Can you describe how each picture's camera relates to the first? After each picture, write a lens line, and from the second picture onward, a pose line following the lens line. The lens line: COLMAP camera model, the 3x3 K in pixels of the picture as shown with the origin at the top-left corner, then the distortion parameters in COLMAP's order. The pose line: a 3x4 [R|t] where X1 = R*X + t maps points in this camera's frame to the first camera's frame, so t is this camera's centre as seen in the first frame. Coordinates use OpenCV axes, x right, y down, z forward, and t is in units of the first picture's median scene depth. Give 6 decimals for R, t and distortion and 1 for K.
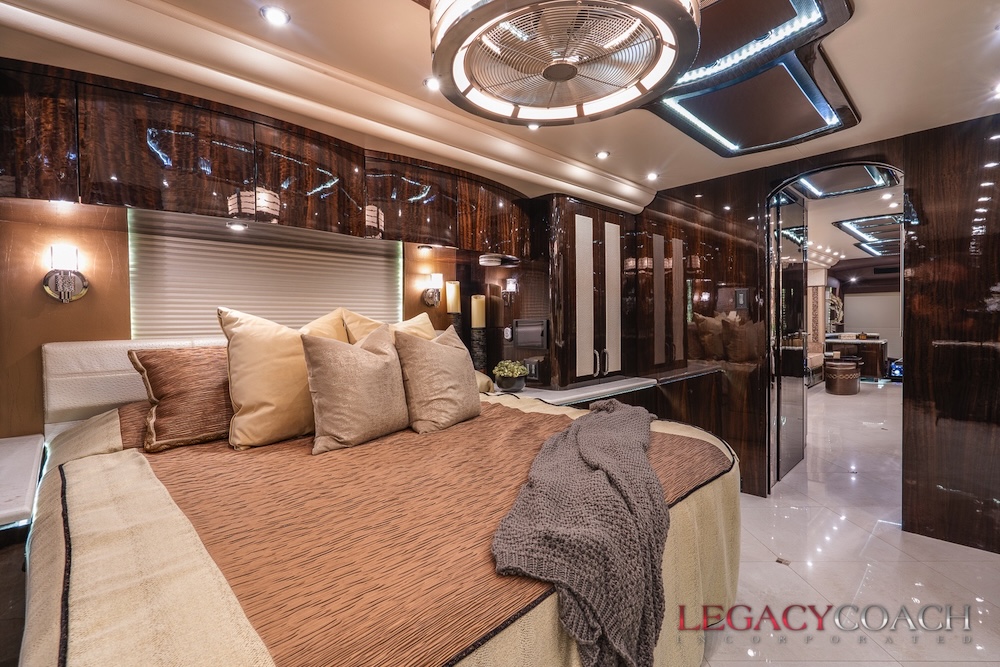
lens RADIAL K [[451.2, 0, 499.8], [0, 451.2, 332.7], [0, 0, 1]] dist [-0.001977, 0.001013]
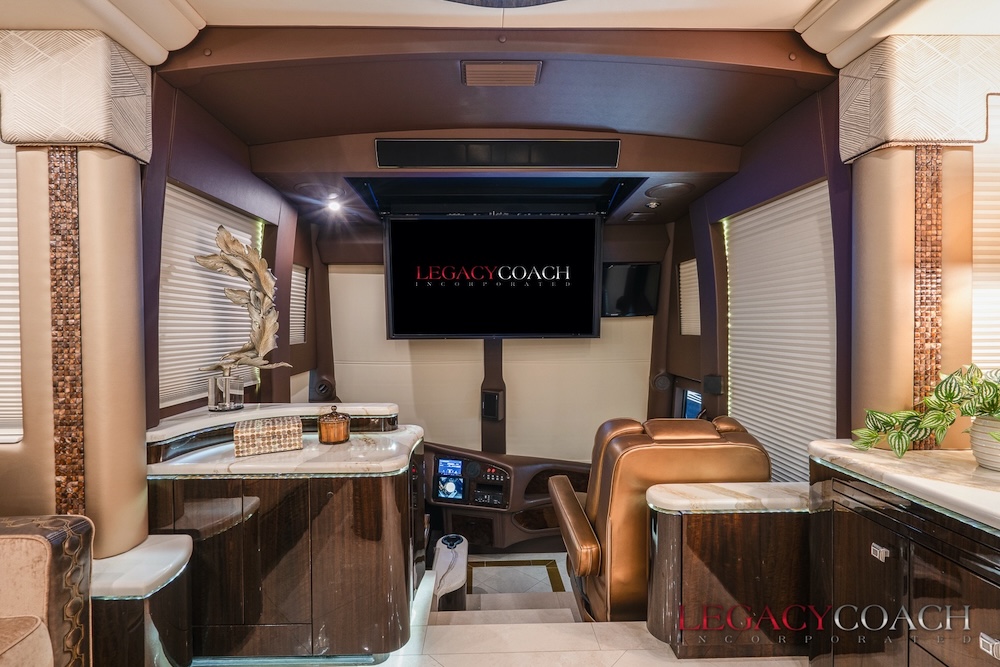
lens RADIAL K [[466.0, 0, 500.0], [0, 466.0, 333.5], [0, 0, 1]] dist [-0.076303, 0.028237]
pose [[0.666643, 0.004546, 0.745364, 0.661783], [0.016406, 0.999650, -0.020769, -0.029806], [-0.745197, 0.026074, 0.666335, 0.755513]]
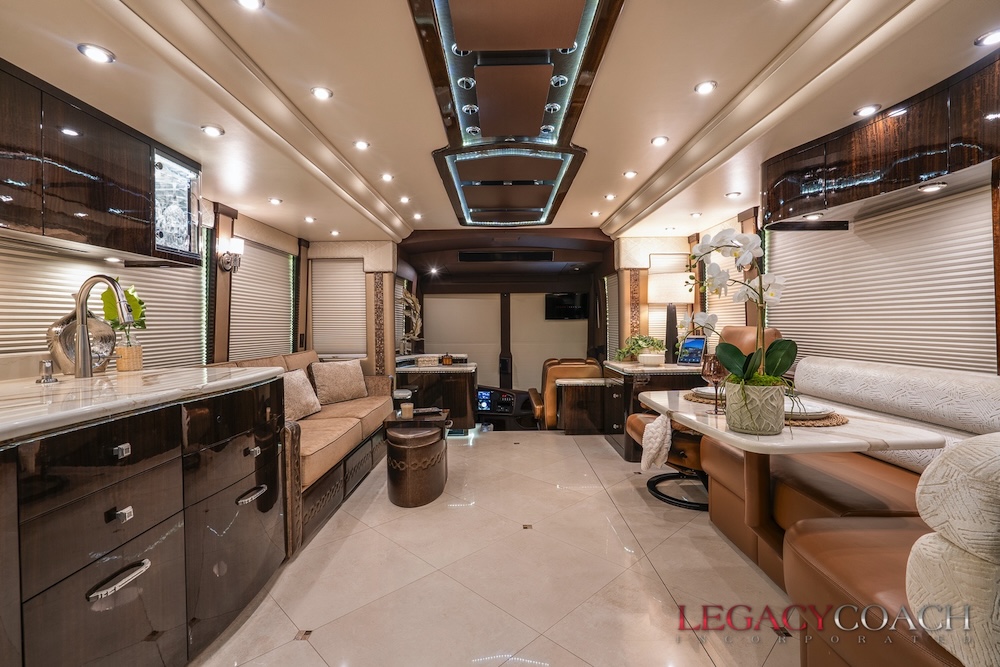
lens RADIAL K [[451.2, 0, 499.8], [0, 451.2, 332.7], [0, 0, 1]] dist [-0.001977, 0.001013]
pose [[0.696717, 0.003316, 0.717338, 0.393782], [0.016363, 0.999656, -0.020513, -0.014430], [-0.717159, 0.026030, 0.696423, 0.494246]]
